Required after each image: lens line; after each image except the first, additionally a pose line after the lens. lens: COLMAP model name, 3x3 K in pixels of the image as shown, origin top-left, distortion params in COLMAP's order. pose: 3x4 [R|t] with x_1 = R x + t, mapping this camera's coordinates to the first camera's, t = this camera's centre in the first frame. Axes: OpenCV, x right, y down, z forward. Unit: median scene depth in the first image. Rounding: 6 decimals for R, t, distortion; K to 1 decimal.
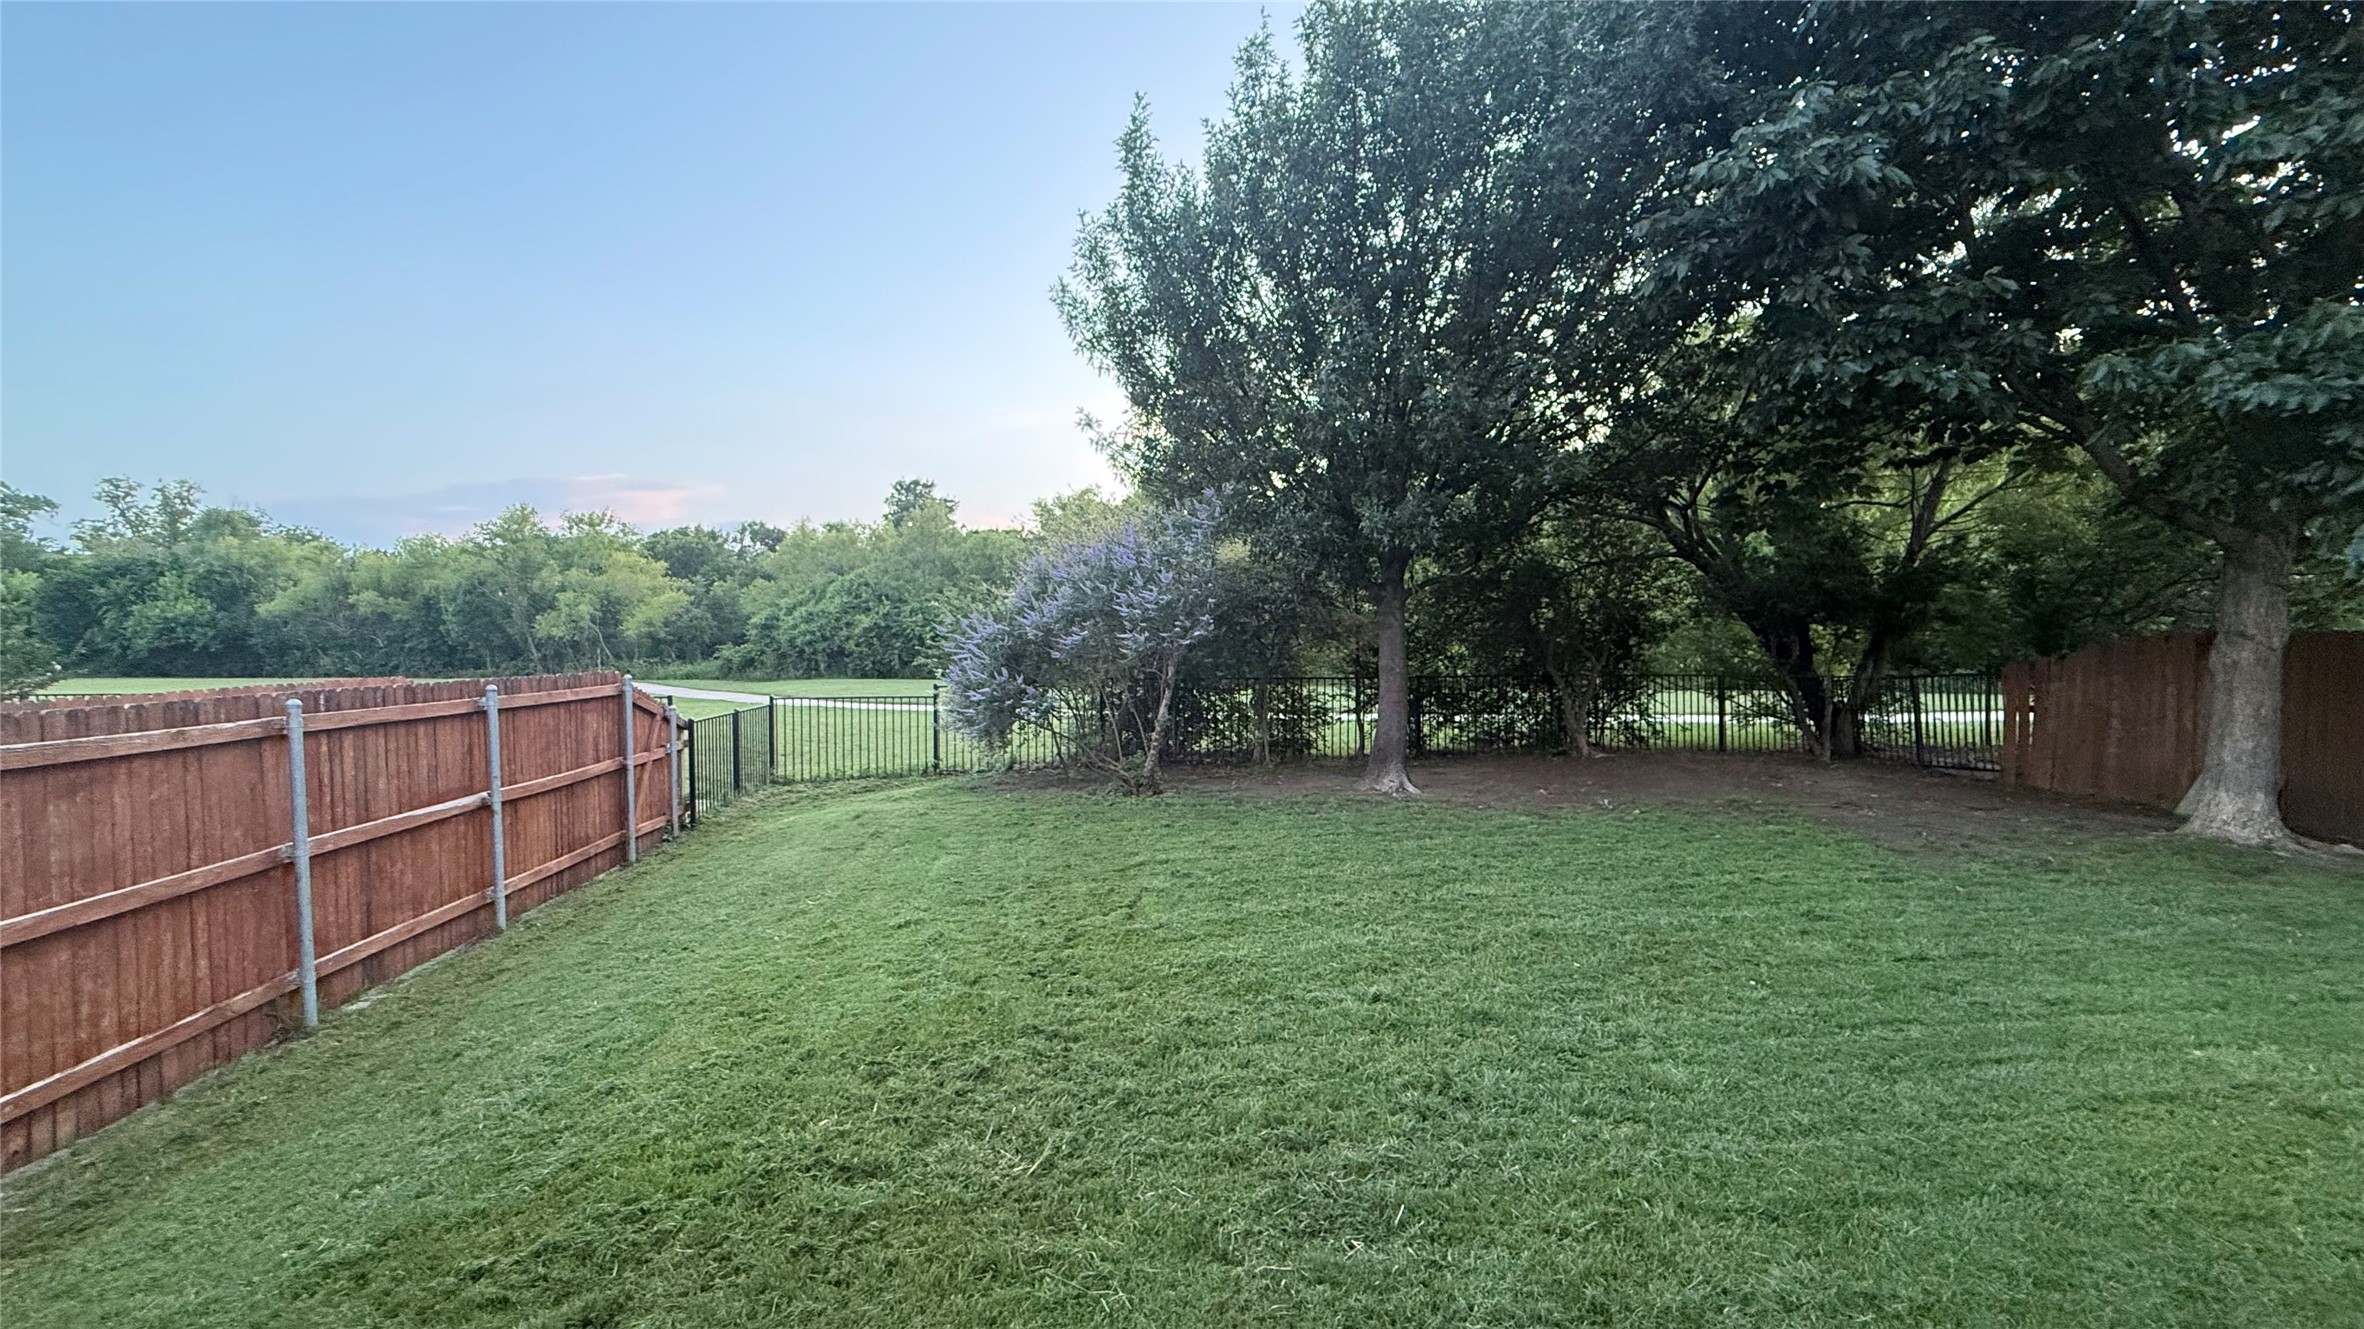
lens RADIAL K [[952.7, 0, 1173.9], [0, 952.7, 673.6], [0, 0, 1]] dist [-0.000019, 0.000340]
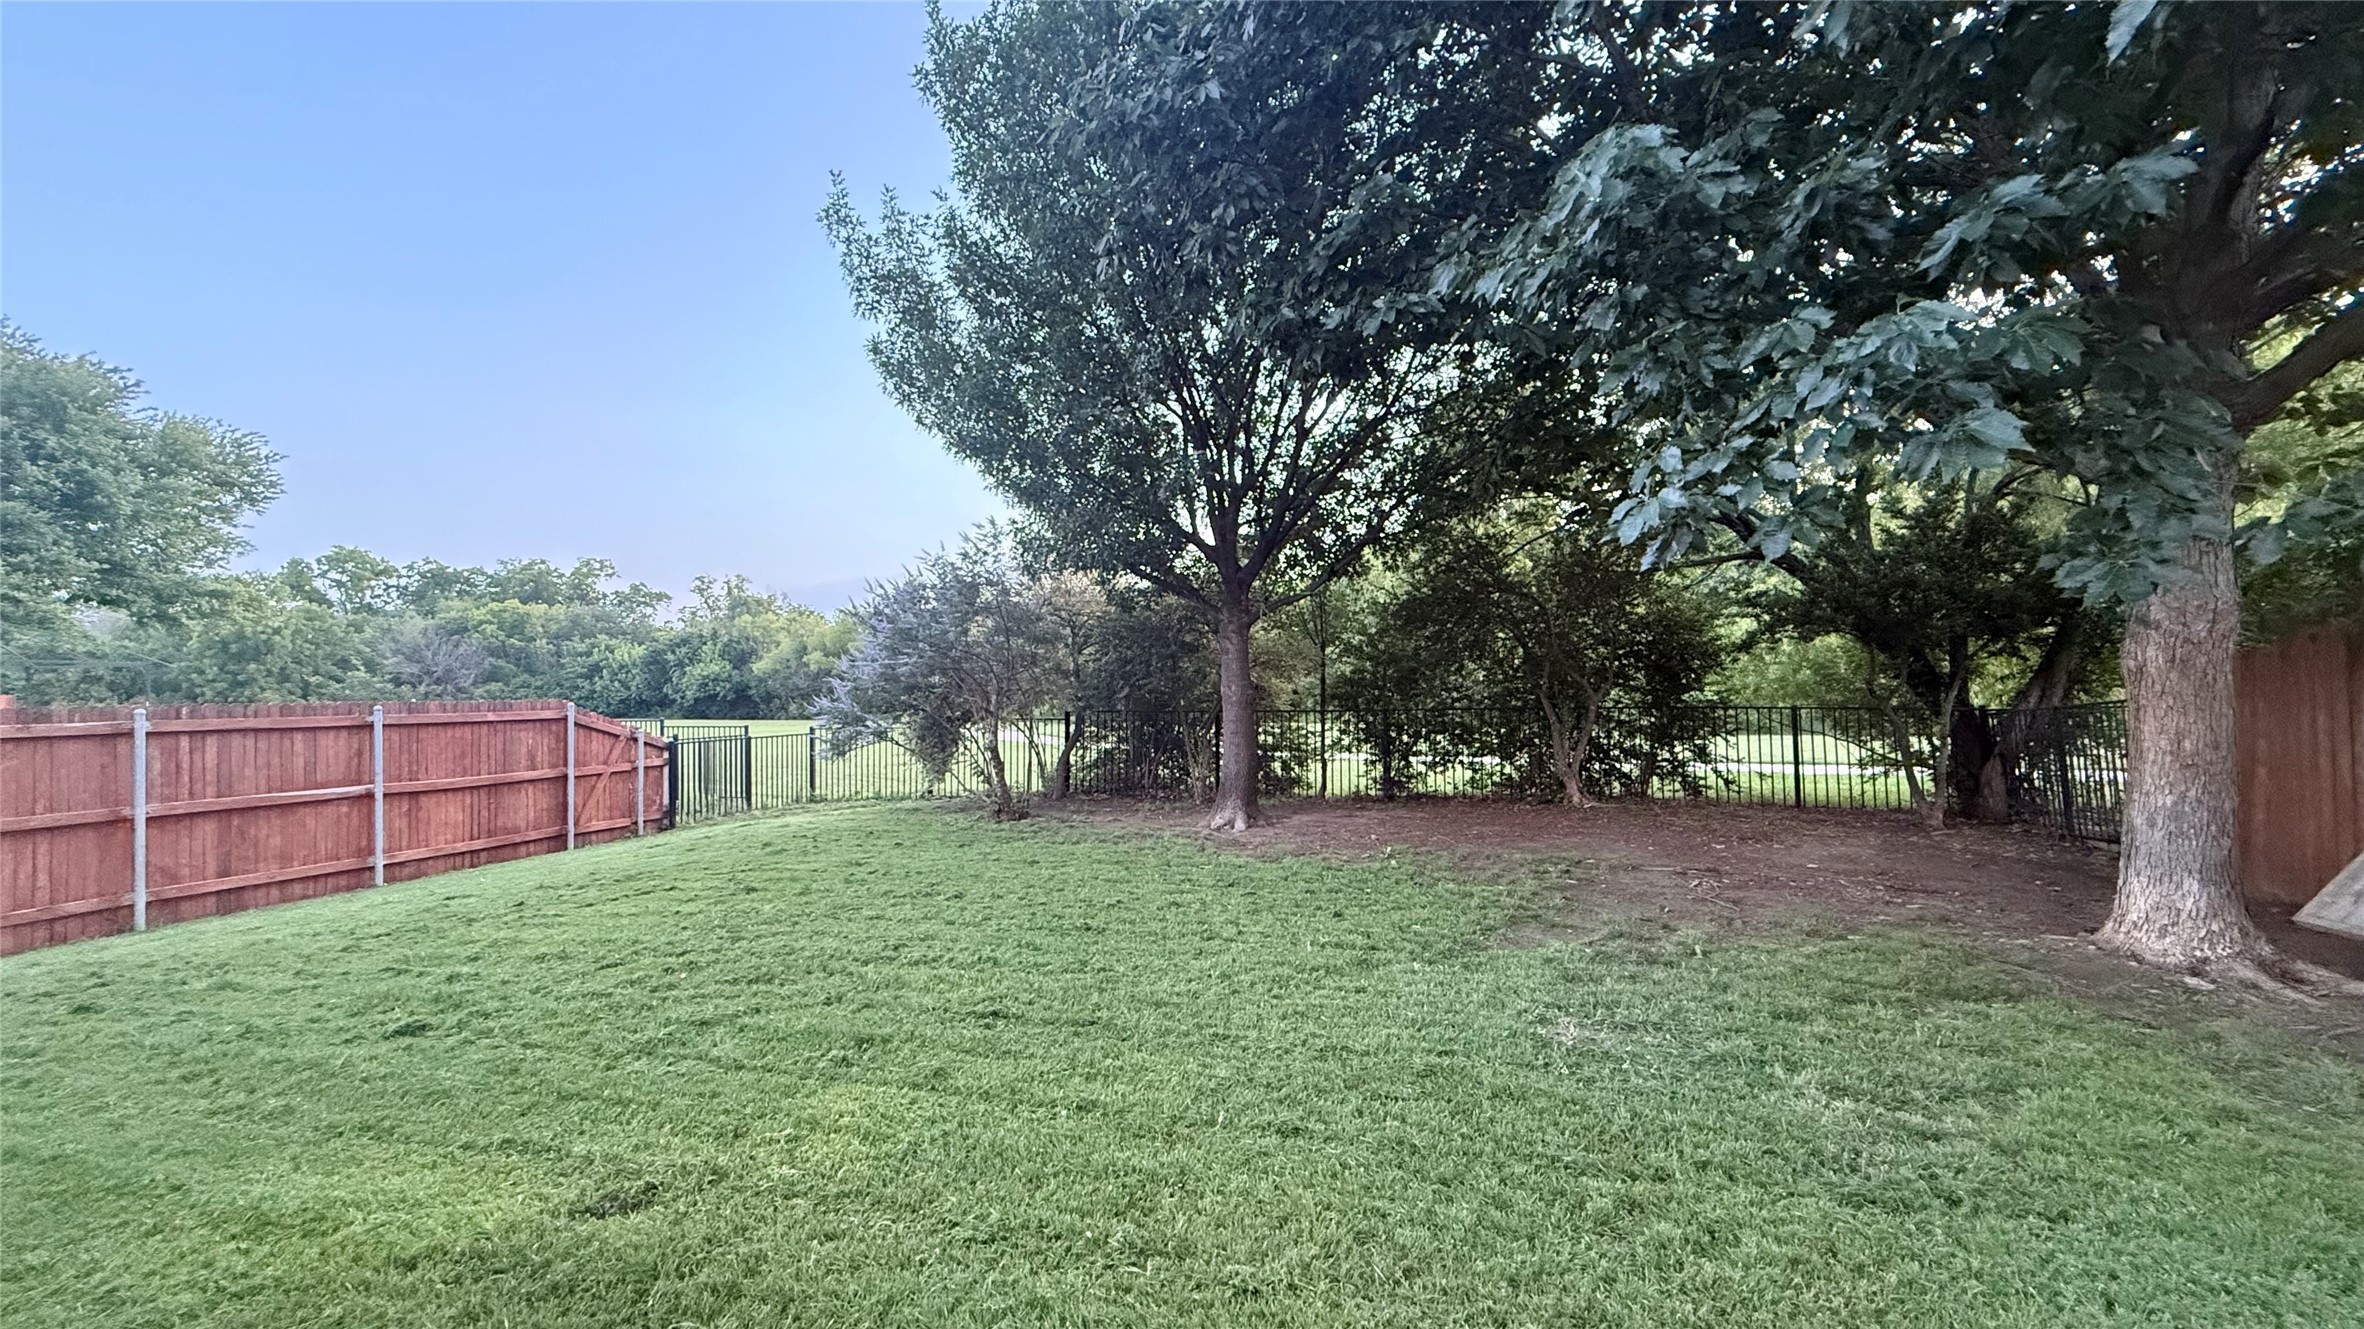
lens RADIAL K [[952.7, 0, 1166.8], [0, 952.7, 664.7], [0, 0, 1]] dist [-0.000019, 0.000340]
pose [[0.917549, -0.020088, -0.397116, 0.172718], [-0.003438, 0.998285, -0.058442, 0.005747], [0.397609, 0.054989, 0.915906, 0.039412]]
